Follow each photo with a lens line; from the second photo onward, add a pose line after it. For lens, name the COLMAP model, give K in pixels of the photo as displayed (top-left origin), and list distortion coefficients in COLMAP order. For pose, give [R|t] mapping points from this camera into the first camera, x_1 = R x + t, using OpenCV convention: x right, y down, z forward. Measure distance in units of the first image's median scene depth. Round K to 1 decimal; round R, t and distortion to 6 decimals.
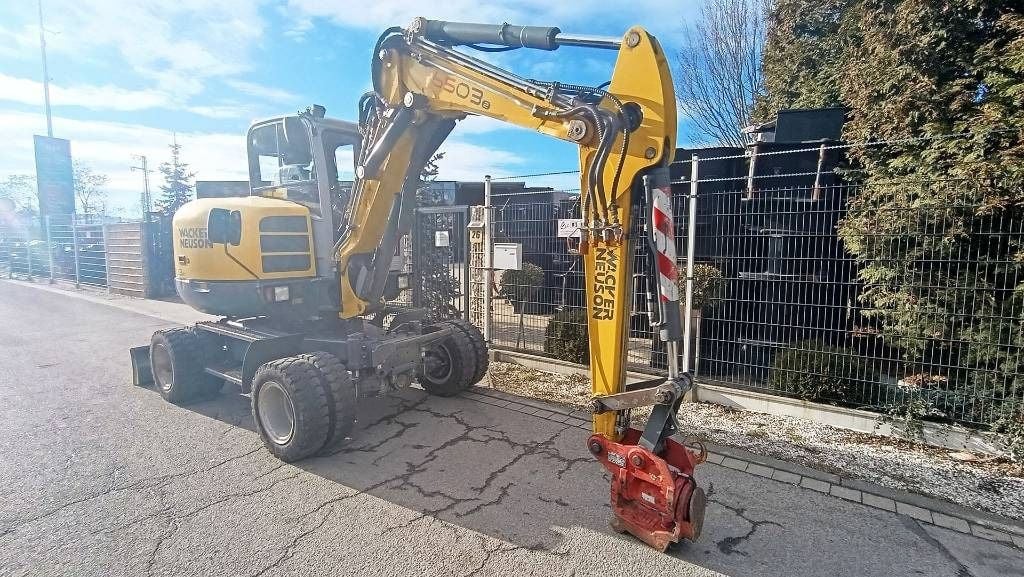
lens RADIAL K [[459.0, 0, 512.0], [0, 459.0, 289.1], [0, 0, 1]] dist [-0.004953, 0.002323]
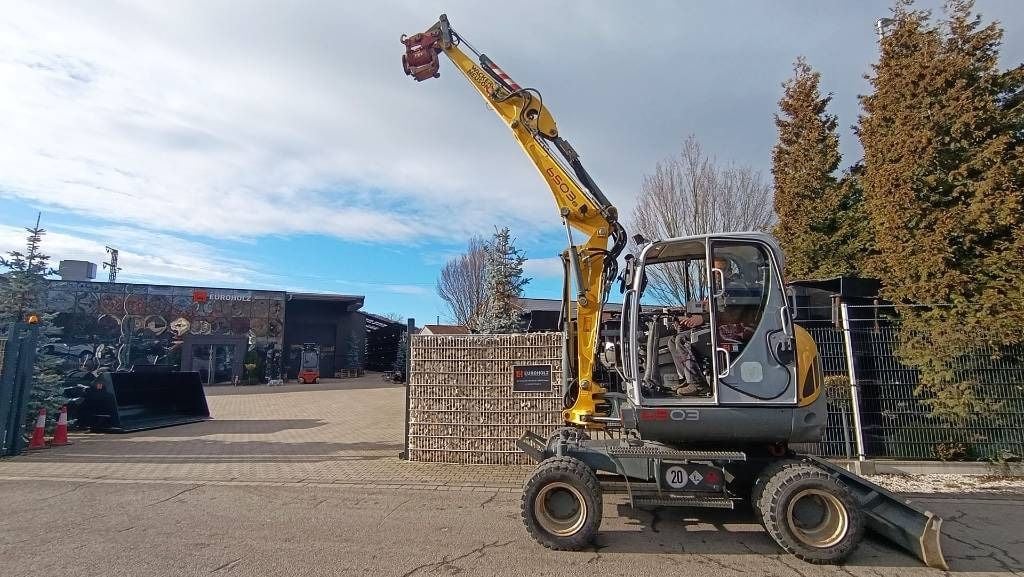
lens RADIAL K [[459.0, 0, 513.0], [0, 459.0, 292.9], [0, 0, 1]] dist [-0.004953, 0.002323]
pose [[0.877738, 0.052557, 0.476249, -1.531329], [0.061505, 0.973384, -0.220774, -0.065910], [-0.475176, 0.223074, 0.851144, 0.254309]]
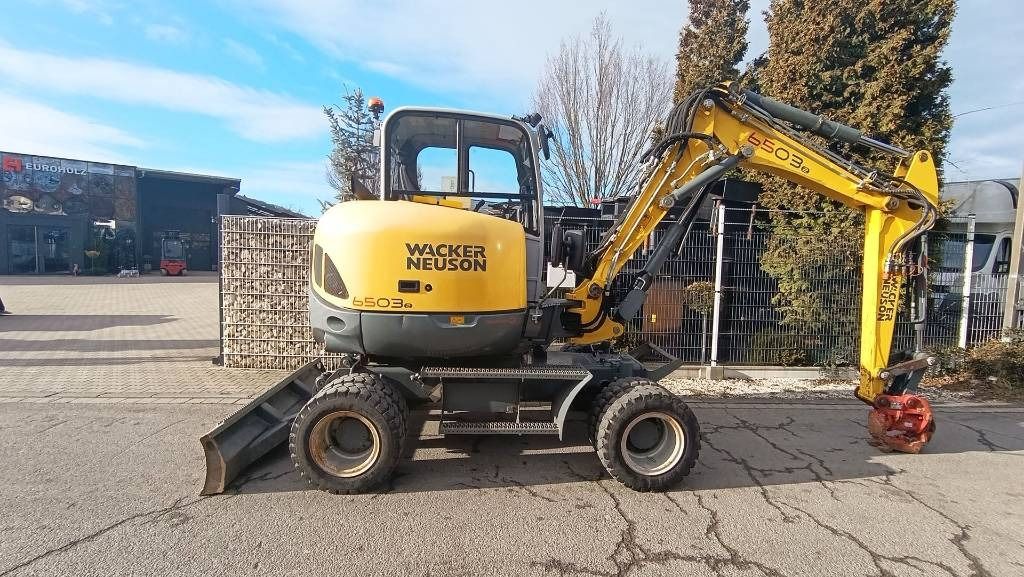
lens RADIAL K [[459.0, 0, 511.4], [0, 459.0, 289.1], [0, 0, 1]] dist [-0.004953, 0.002323]
pose [[0.775984, -0.024354, 0.630283, -1.183469], [0.038073, 0.999241, -0.008264, -0.052586], [-0.629603, 0.030409, 0.776322, 0.373859]]
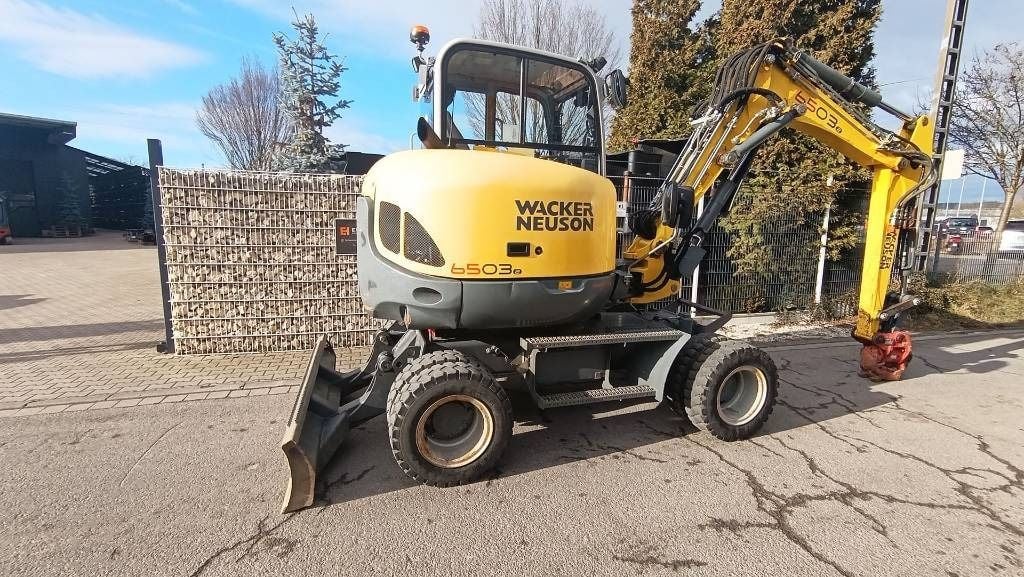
lens RADIAL K [[459.0, 0, 511.3], [0, 459.0, 289.8], [0, 0, 1]] dist [-0.004953, 0.002323]
pose [[0.606013, -0.113738, 0.787281, -1.391258], [0.065229, 0.993497, 0.093320, -0.076557], [-0.792776, -0.005199, 0.609491, 0.692577]]
